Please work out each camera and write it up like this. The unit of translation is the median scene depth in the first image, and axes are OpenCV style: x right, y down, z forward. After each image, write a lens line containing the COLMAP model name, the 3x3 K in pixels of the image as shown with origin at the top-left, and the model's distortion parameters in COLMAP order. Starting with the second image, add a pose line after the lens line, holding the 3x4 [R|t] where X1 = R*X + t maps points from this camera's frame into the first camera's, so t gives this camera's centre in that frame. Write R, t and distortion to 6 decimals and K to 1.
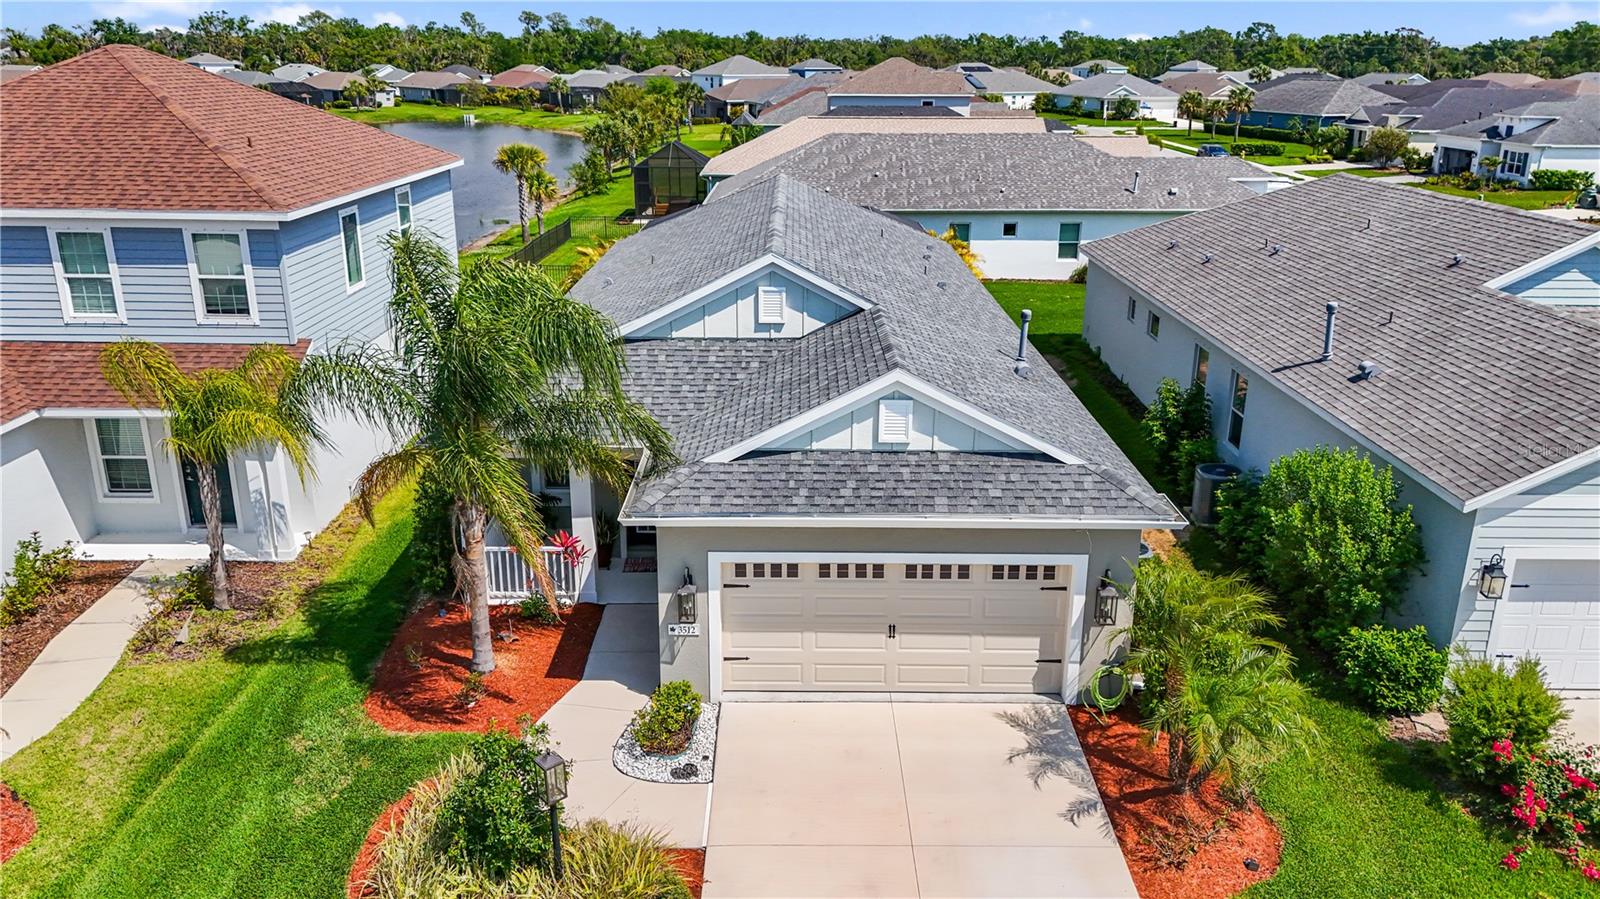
lens RADIAL K [[1176.2, 0, 780.5], [0, 1176.2, 504.6], [0, 0, 1]] dist [0.048900, -0.035079]
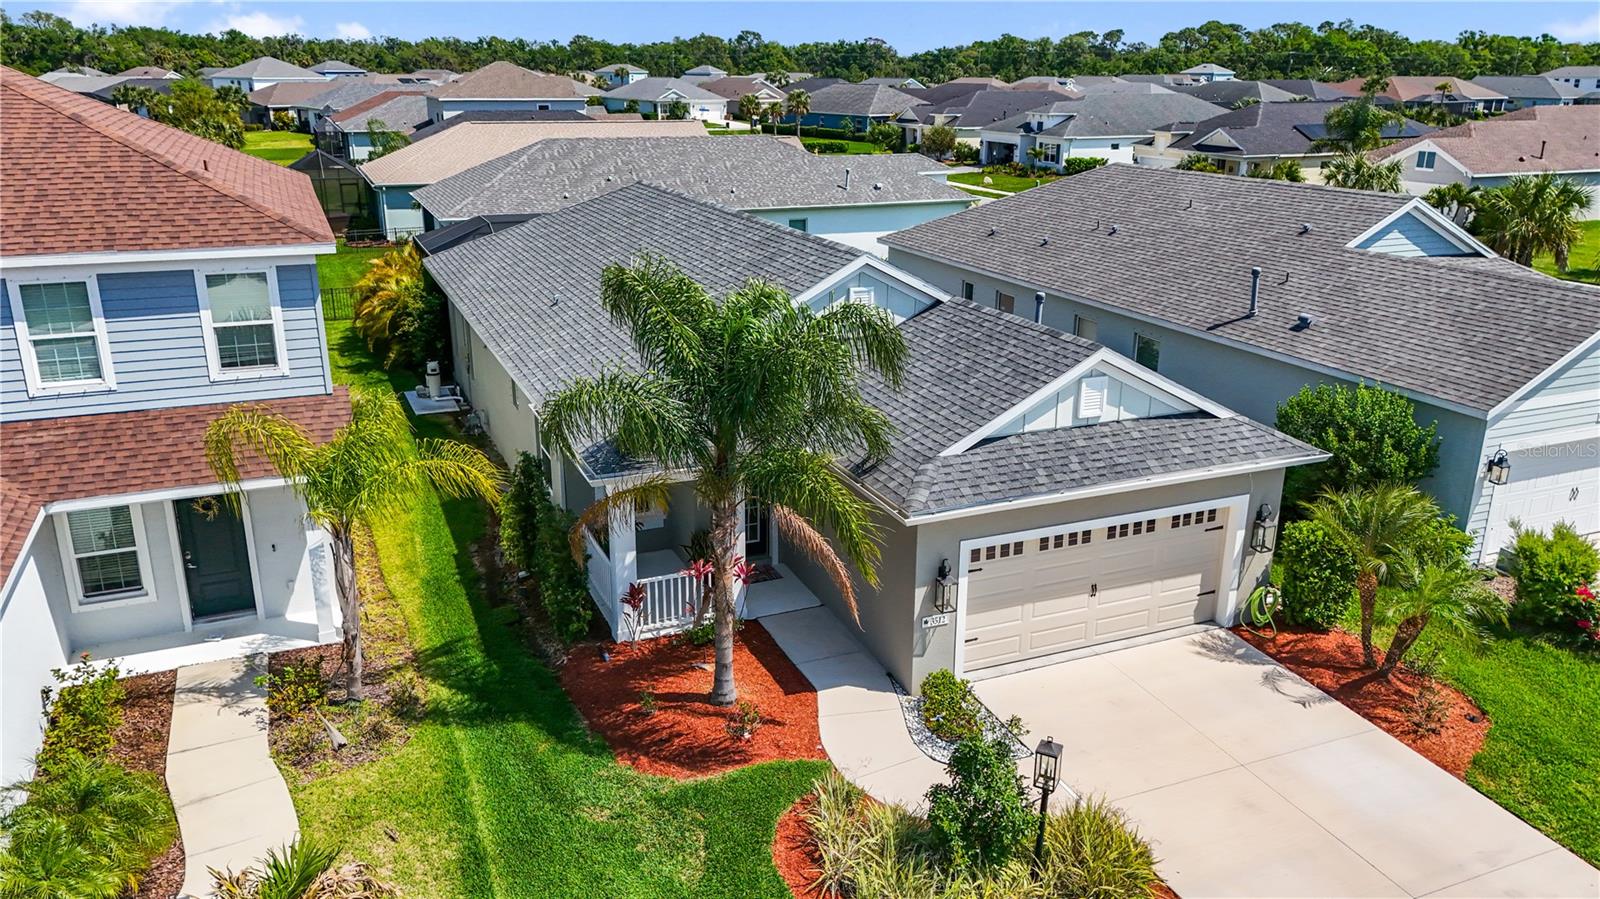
lens RADIAL K [[1176.2, 0, 765.6], [0, 1176.2, 496.3], [0, 0, 1]] dist [0.048900, -0.035079]
pose [[0.920106, -0.135950, 0.367317, -0.454327], [0.139027, 0.990121, 0.018206, -0.031800], [-0.366164, 0.034316, 0.929917, 0.073674]]
